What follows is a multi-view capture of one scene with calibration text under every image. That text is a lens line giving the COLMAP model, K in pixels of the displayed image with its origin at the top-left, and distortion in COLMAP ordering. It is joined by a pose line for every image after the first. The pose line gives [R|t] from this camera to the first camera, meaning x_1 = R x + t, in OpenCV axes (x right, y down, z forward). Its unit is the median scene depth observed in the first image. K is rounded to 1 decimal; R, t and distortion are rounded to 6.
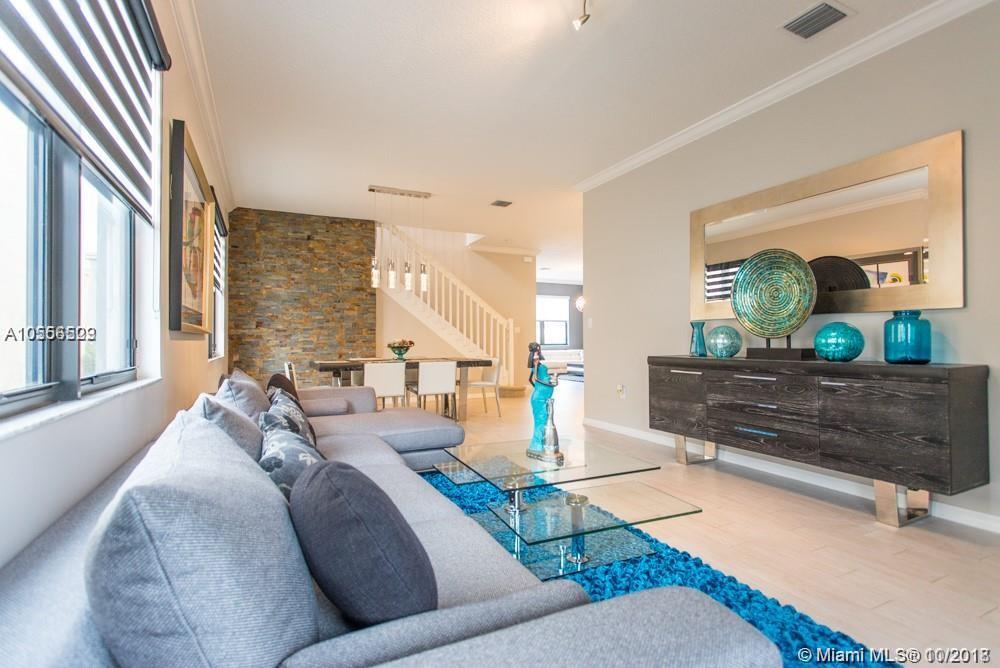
lens RADIAL K [[478.6, 0, 489.3], [0, 478.6, 331.9], [0, 0, 1]] dist [0.012049, -0.000128]
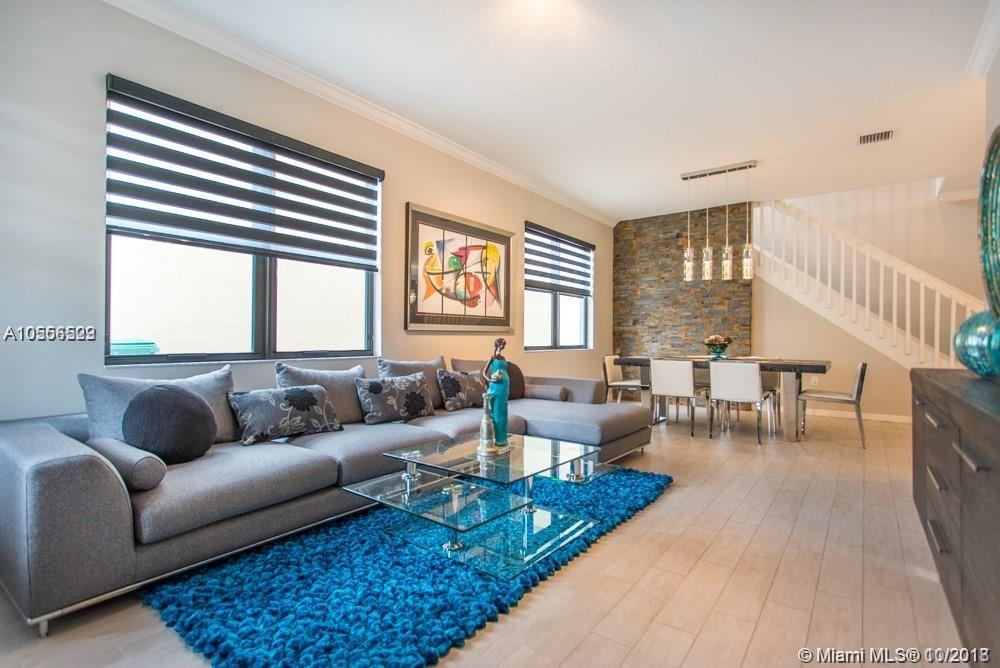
lens RADIAL K [[478.6, 0, 496.0], [0, 478.6, 334.0], [0, 0, 1]] dist [0.012049, -0.000128]
pose [[0.474857, 0.001412, -0.880062, 0.344382], [0.010307, 0.999921, 0.007165, 0.000870], [0.880003, -0.012473, 0.474805, 0.179211]]
